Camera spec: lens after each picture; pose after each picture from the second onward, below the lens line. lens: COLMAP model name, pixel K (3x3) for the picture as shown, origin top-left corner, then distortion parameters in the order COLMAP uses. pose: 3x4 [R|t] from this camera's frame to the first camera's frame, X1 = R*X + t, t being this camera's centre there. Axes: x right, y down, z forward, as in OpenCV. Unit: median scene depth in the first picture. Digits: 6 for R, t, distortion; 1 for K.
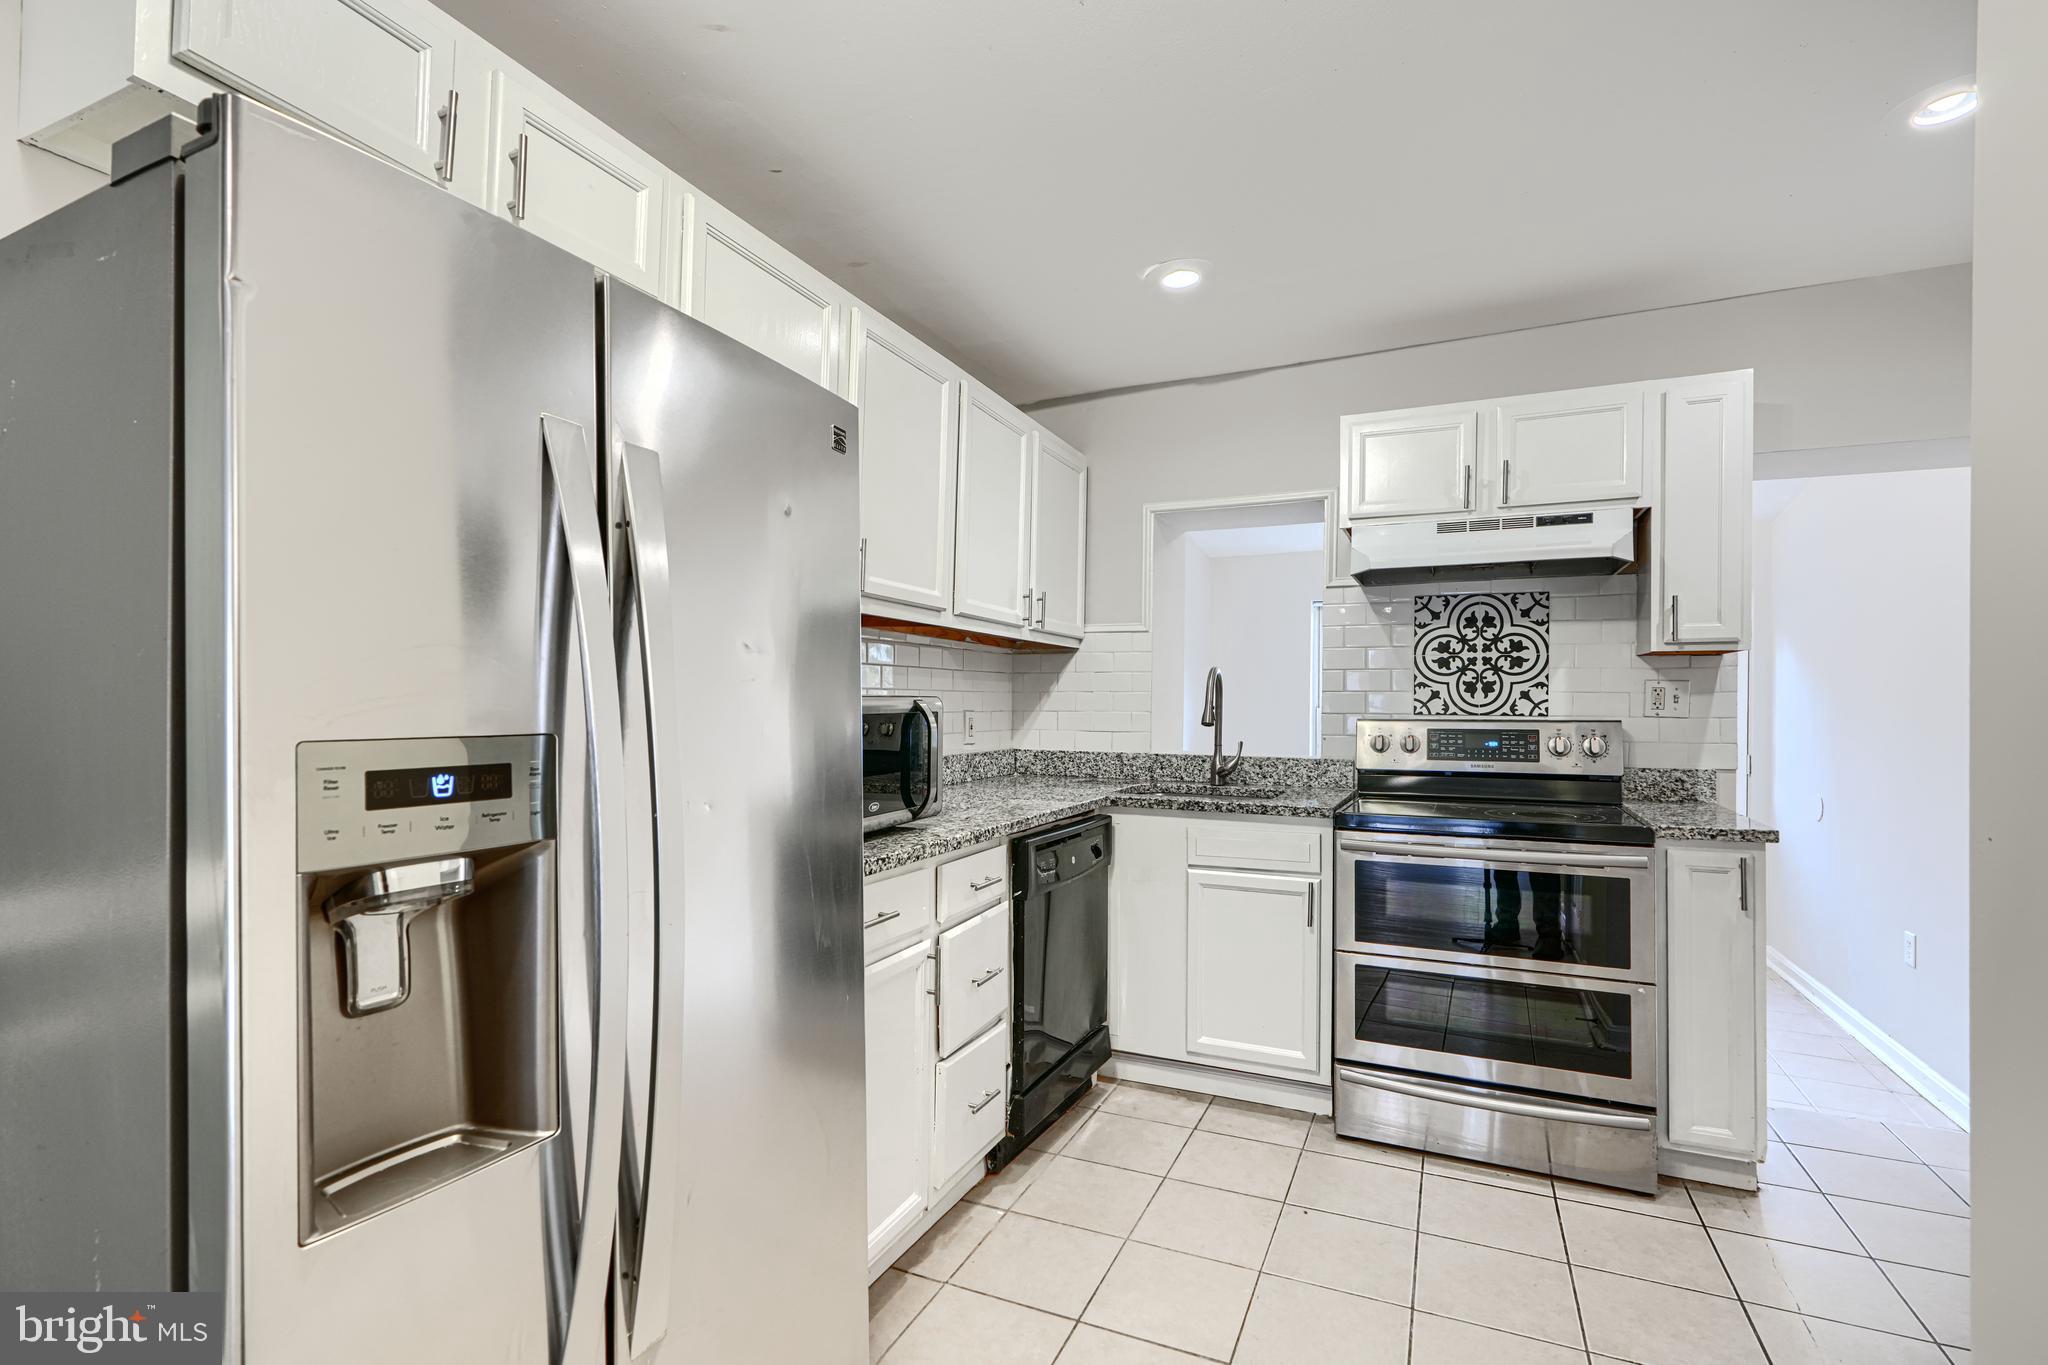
lens RADIAL K [[939.9, 0, 1026.0], [0, 939.9, 735.6], [0, 0, 1]] dist [0.000091, 0.000077]
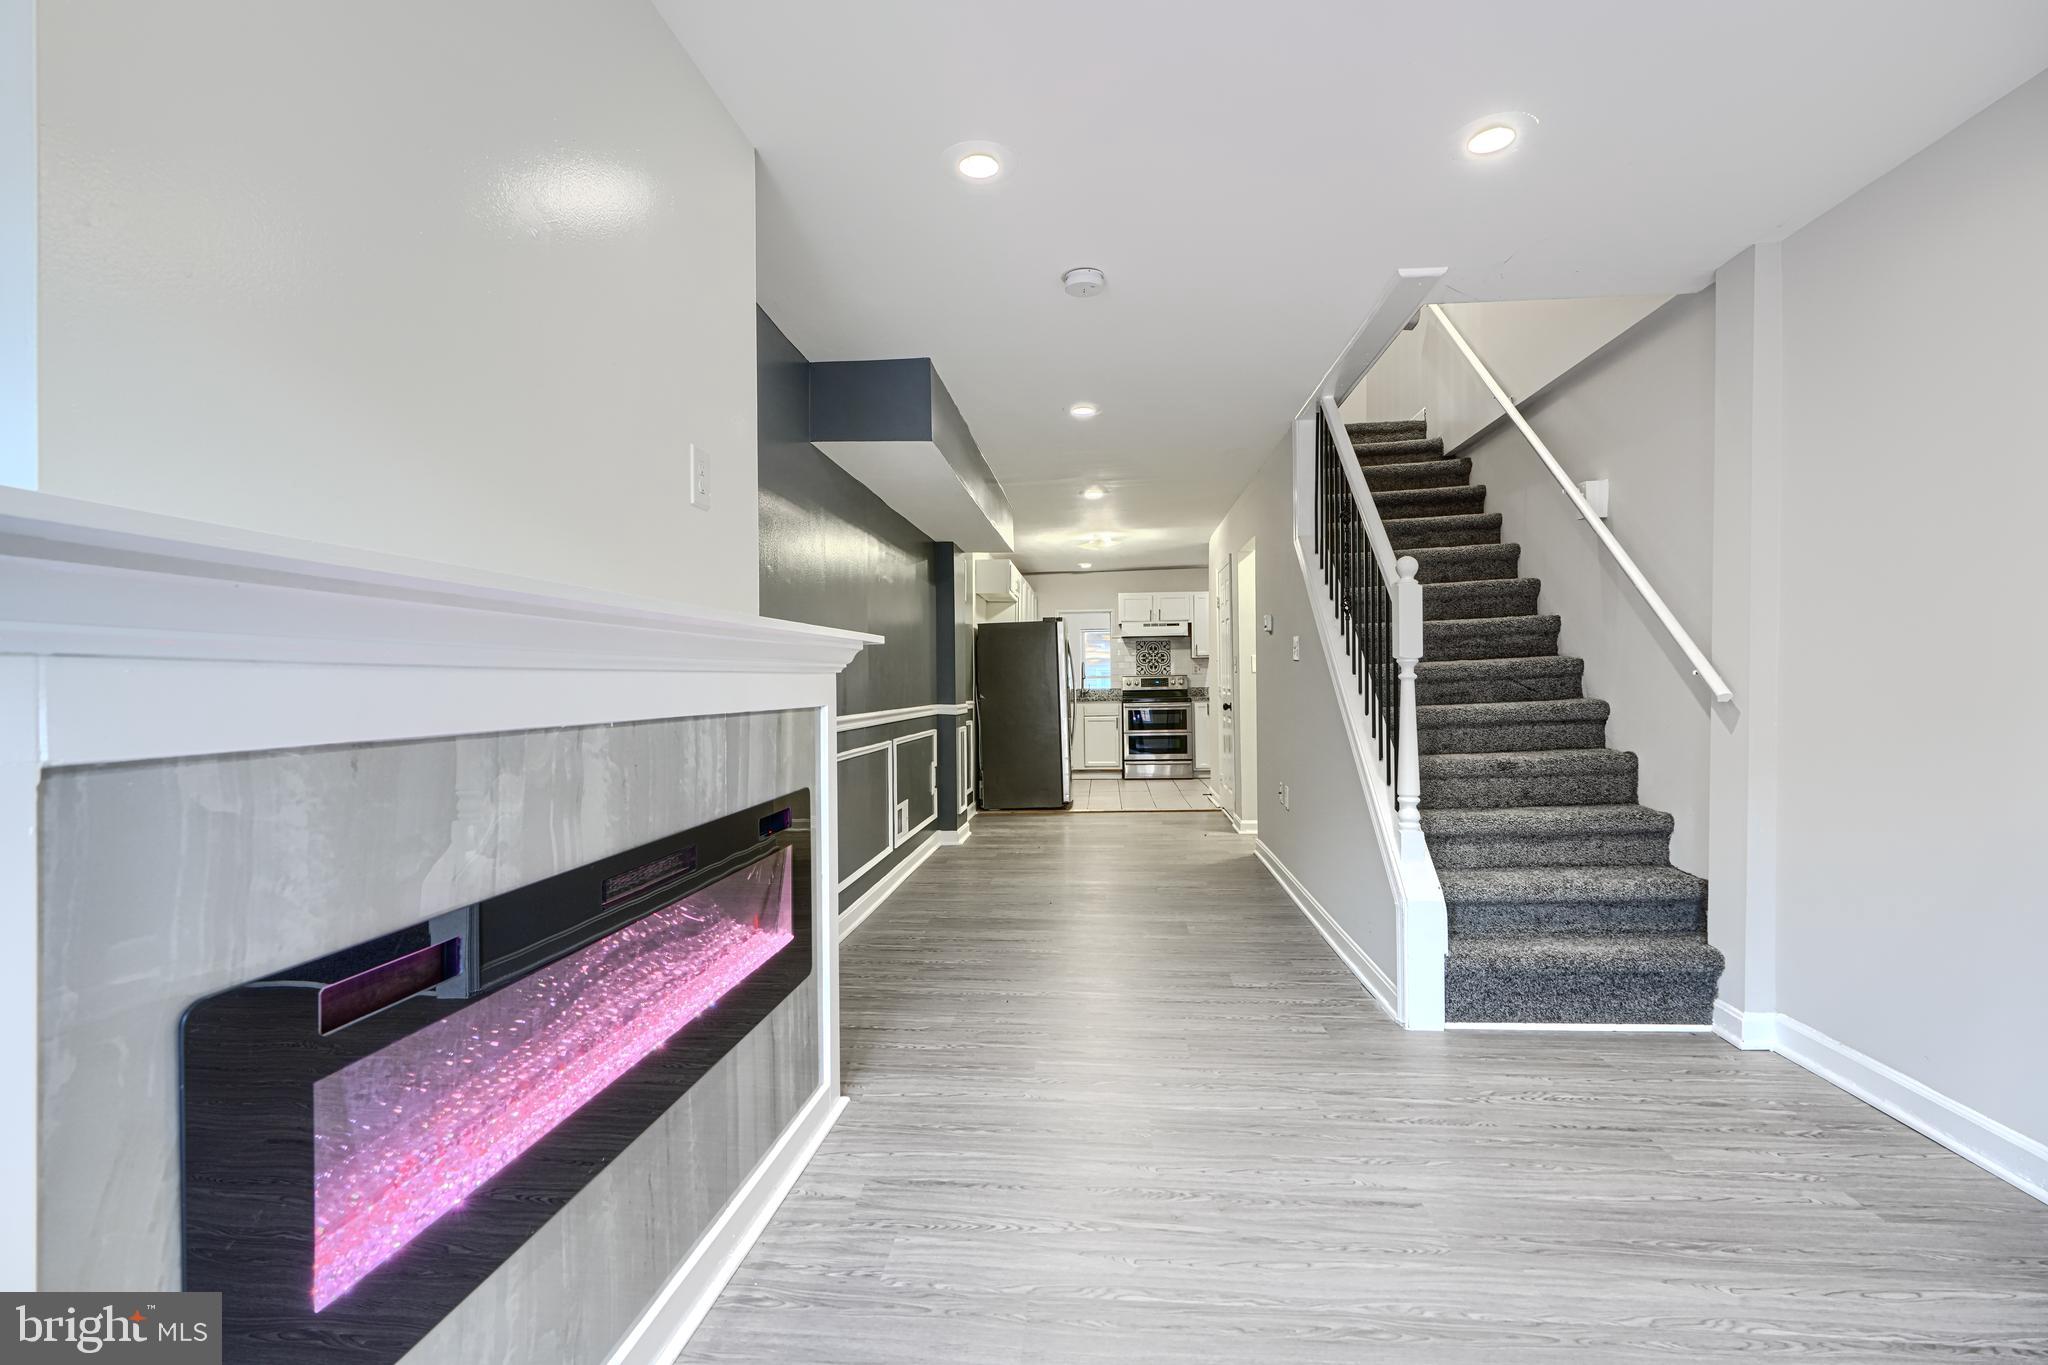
lens RADIAL K [[909.8, 0, 1024.0], [0, 909.8, 682.5], [0, 0, 1]] dist [-0.001339, -0.000023]
pose [[0.945794, -0.009050, 0.324641, -1.140030], [0.020353, 0.999298, -0.031440, 0.109310], [-0.324129, 0.036343, 0.945315, -2.169751]]
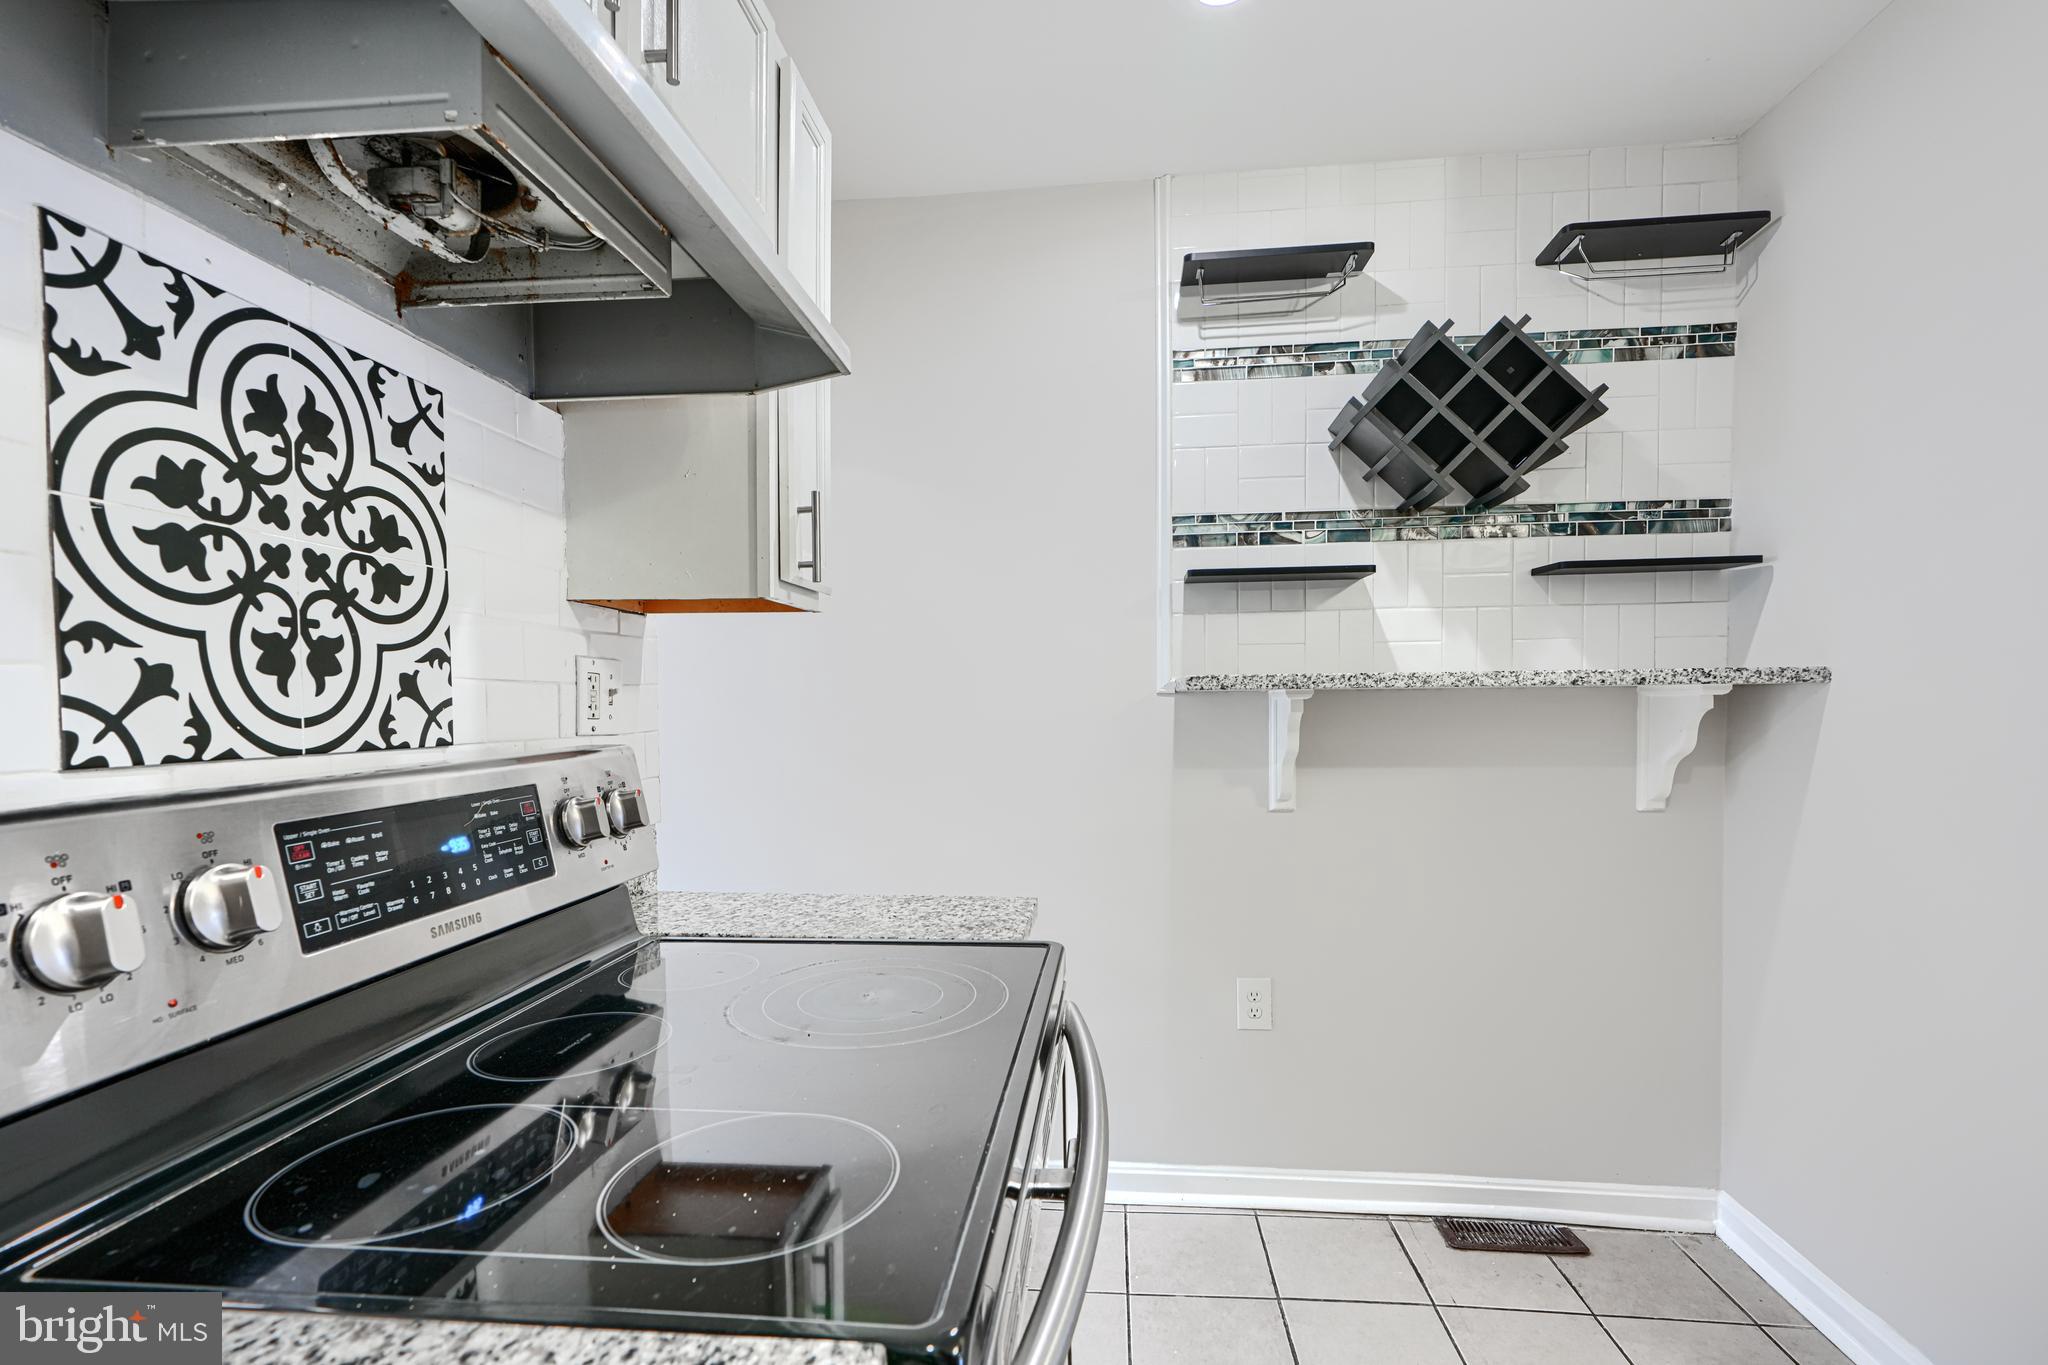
lens RADIAL K [[939.9, 0, 1026.0], [0, 939.9, 735.6], [0, 0, 1]] dist [0.000091, 0.000077]
pose [[-0.327661, -0.038195, 0.944023, 0.145376], [0.039968, 0.997728, 0.054241, -0.034421], [-0.943950, 0.055503, -0.325389, 0.892045]]
